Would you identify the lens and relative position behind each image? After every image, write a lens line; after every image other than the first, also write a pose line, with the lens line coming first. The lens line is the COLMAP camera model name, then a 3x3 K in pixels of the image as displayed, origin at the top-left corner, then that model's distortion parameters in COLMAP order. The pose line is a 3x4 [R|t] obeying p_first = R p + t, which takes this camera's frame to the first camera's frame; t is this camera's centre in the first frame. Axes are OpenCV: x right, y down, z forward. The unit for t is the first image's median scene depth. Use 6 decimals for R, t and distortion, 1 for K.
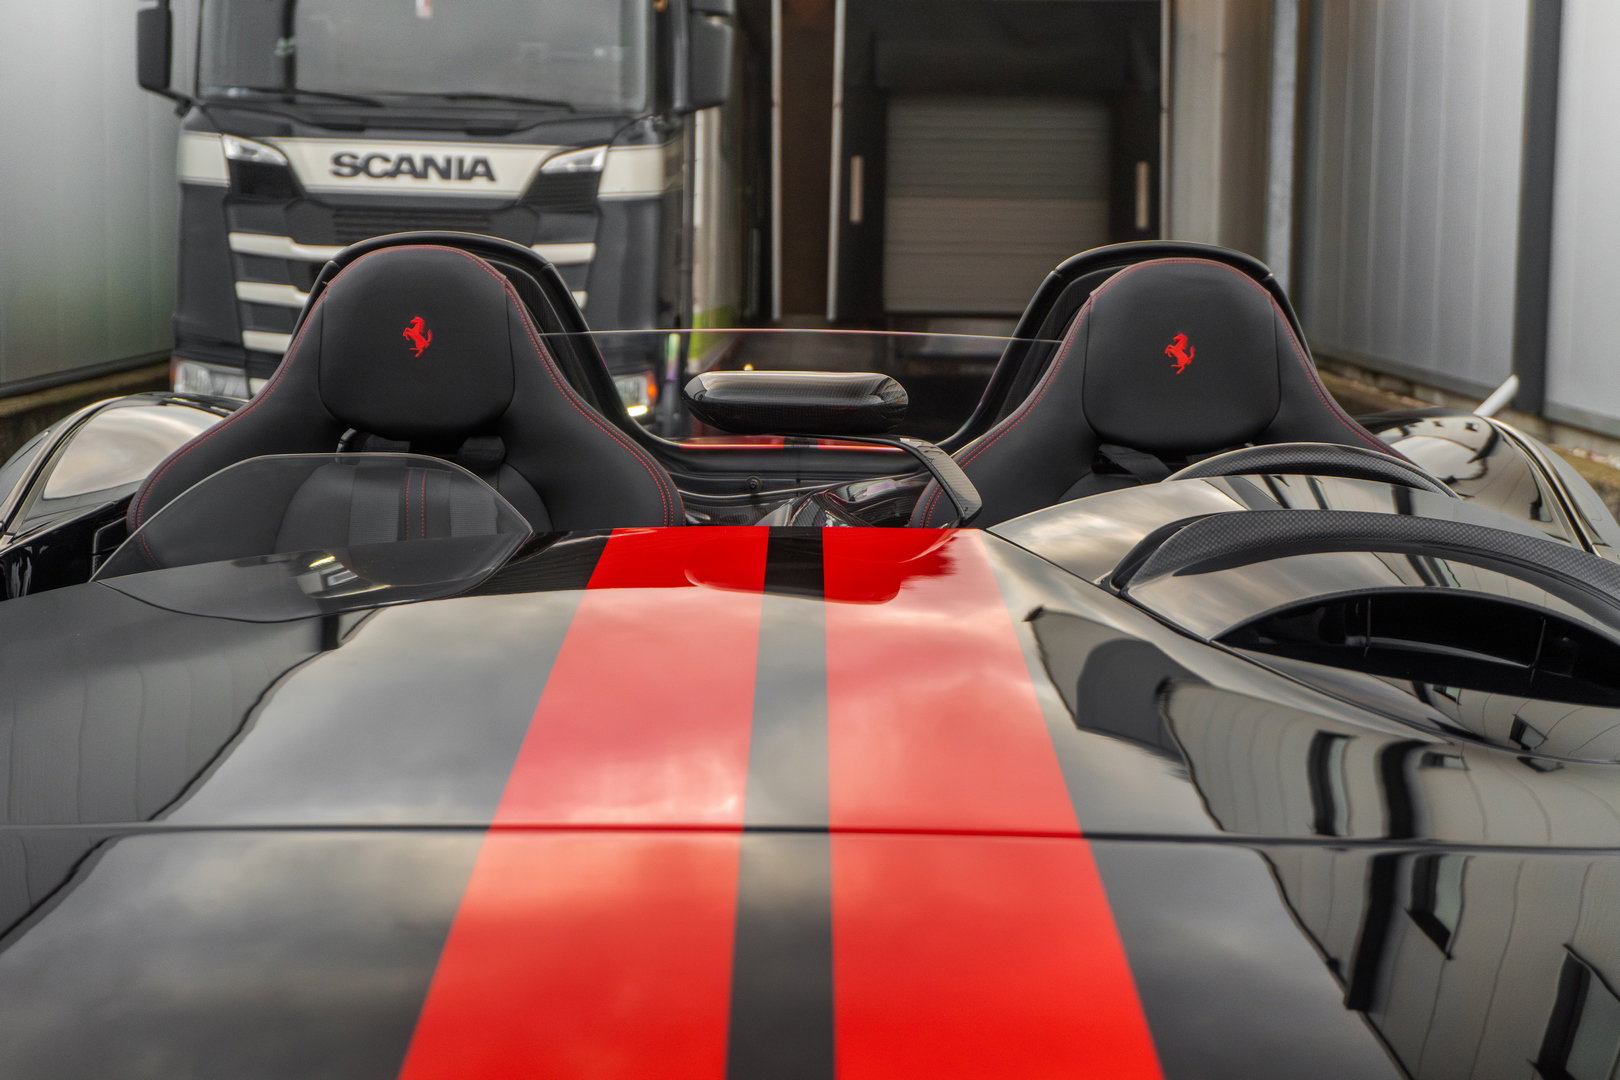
lens RADIAL K [[2799.2, 0, 810.0], [0, 2799.2, 540.0], [0, 0, 1]] dist [0.009765, 0.125933]
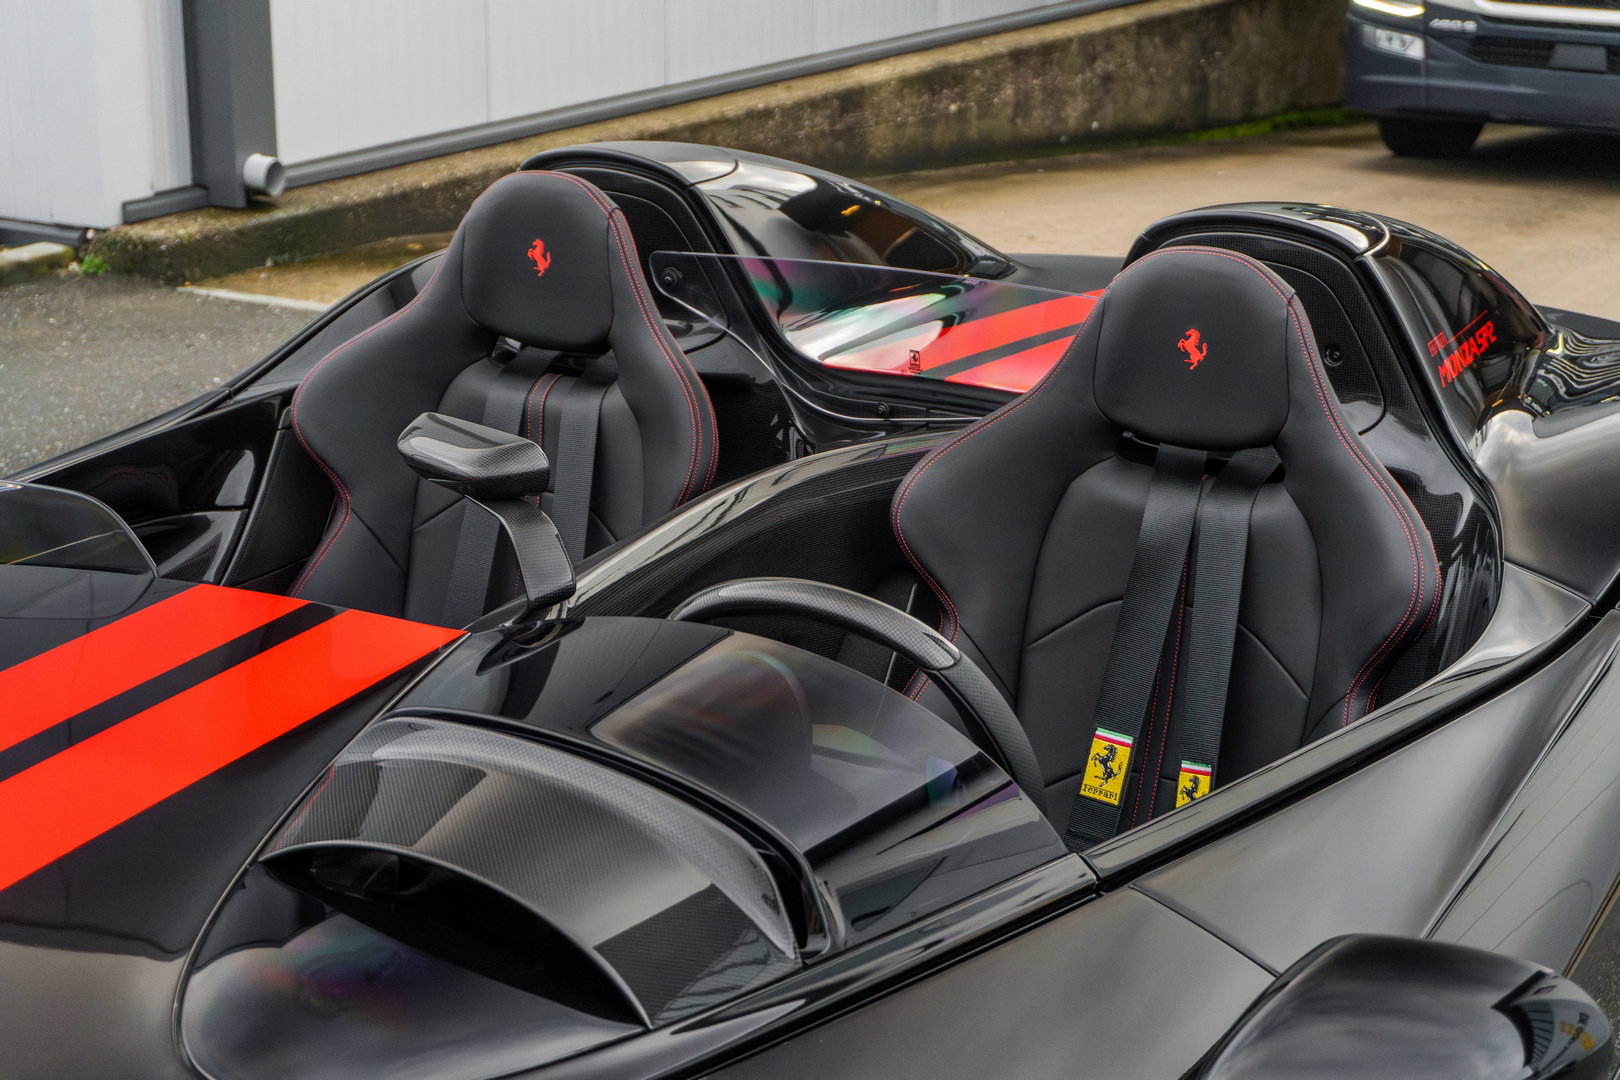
lens RADIAL K [[2799.2, 0, 810.0], [0, 2799.2, 540.0], [0, 0, 1]] dist [0.009765, 0.125933]
pose [[0.867752, 0.133946, -0.478608, 0.108524], [-0.048732, 0.981289, 0.186274, -0.039057], [0.494603, -0.138316, 0.858042, 0.026616]]
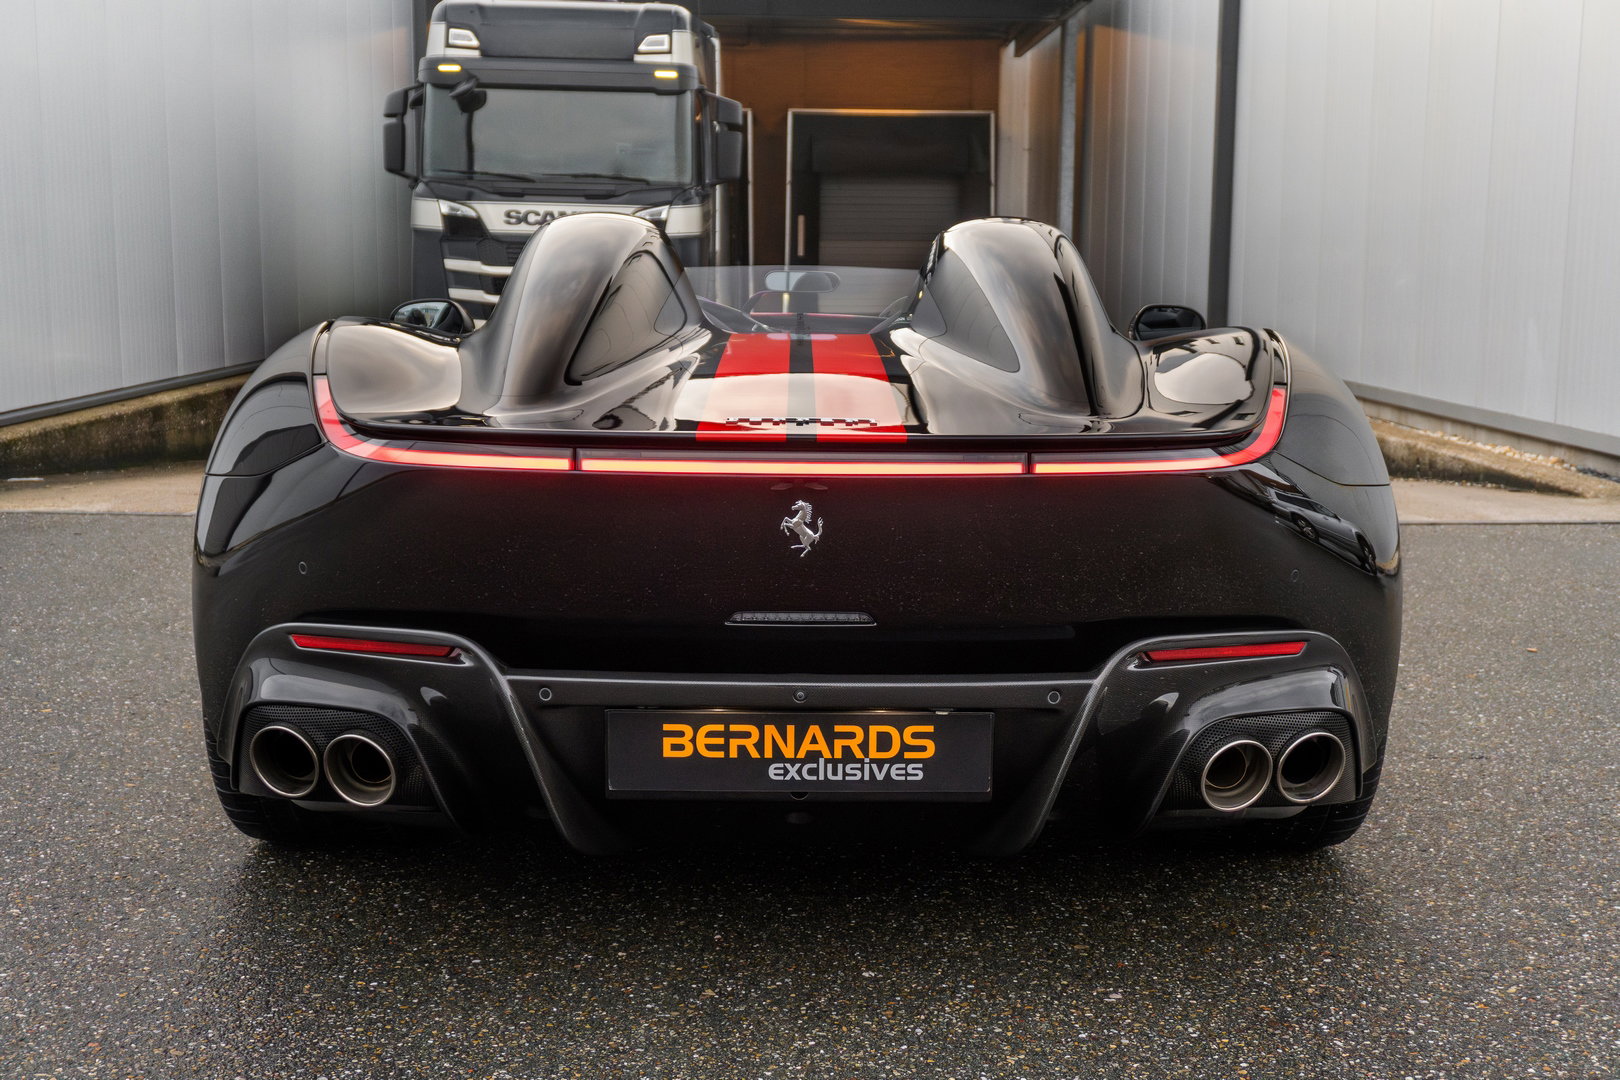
lens RADIAL K [[1819.0, 0, 813.1], [0, 1819.0, 546.6], [0, 0, 1]] dist [-0.001026, -0.036611]
pose [[0.999456, -0.011027, 0.031082, -0.022678], [0.009717, 0.999071, 0.041975, 0.018637], [-0.031516, -0.041650, 0.998635, -0.097729]]
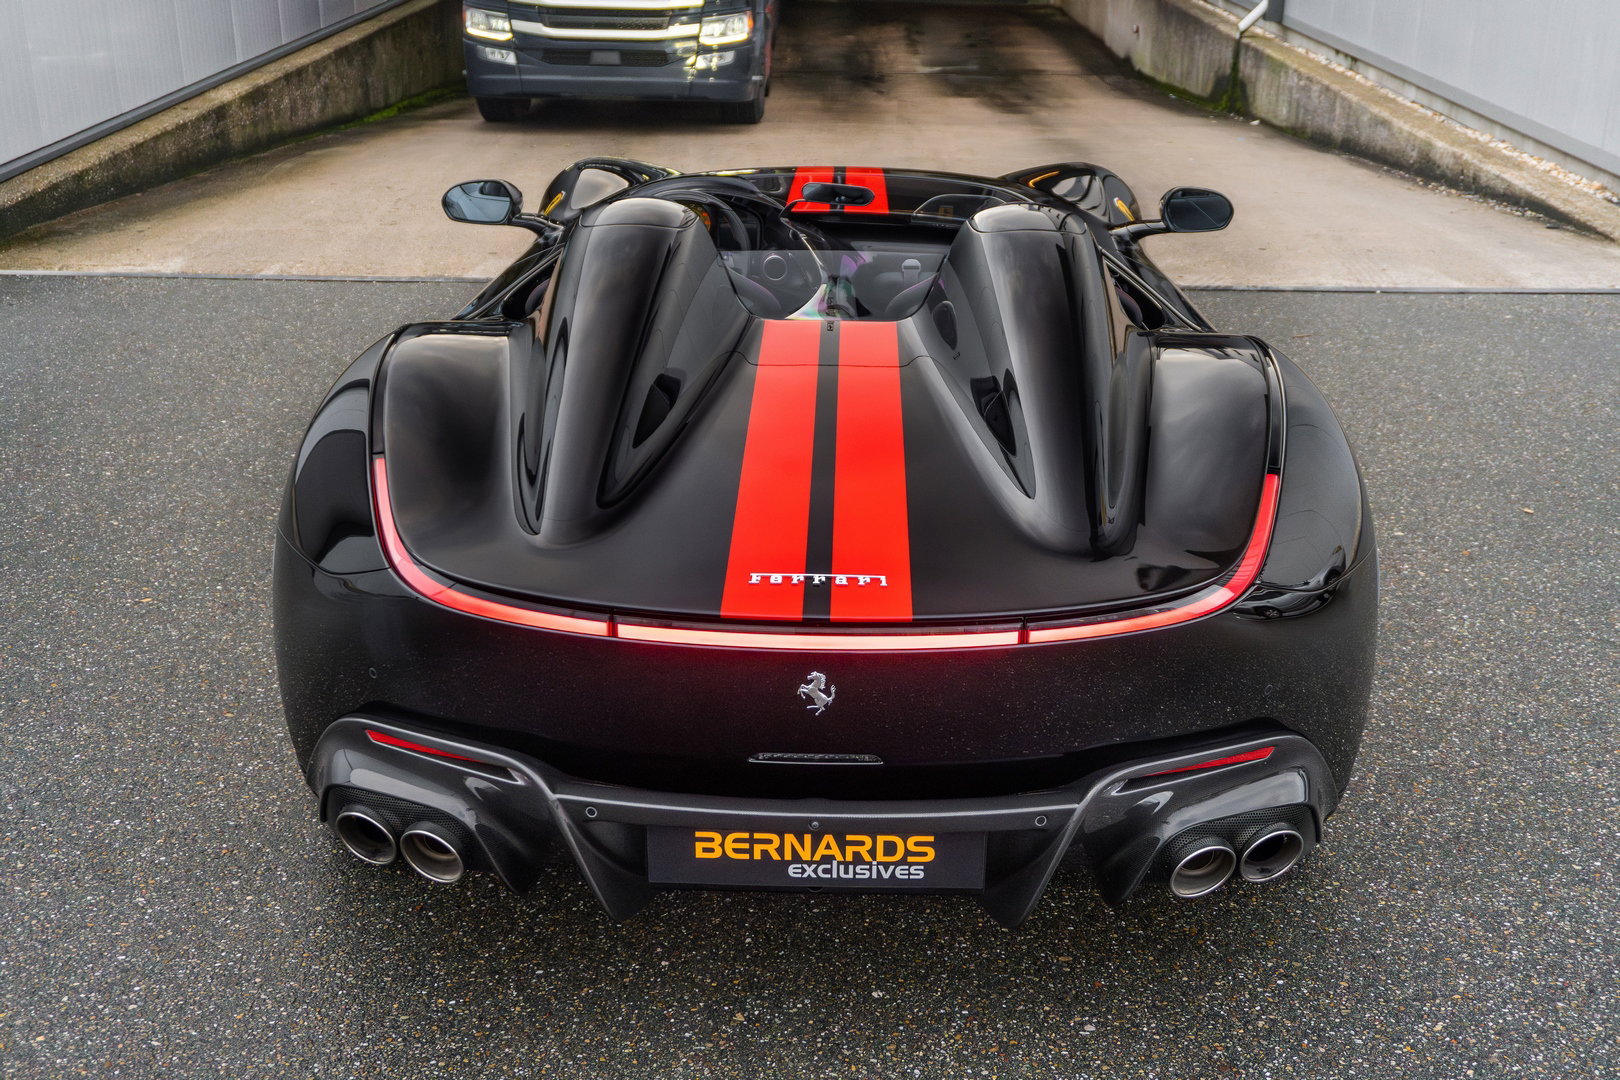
lens RADIAL K [[1754.8, 0, 810.0], [0, 1754.8, 540.0], [0, 0, 1]] dist [0.008125, -0.027905]
pose [[0.999971, -0.006463, -0.004080, -0.017947], [0.007335, 0.961446, 0.274896, -0.045532], [0.002146, -0.274918, 0.961465, -0.098816]]
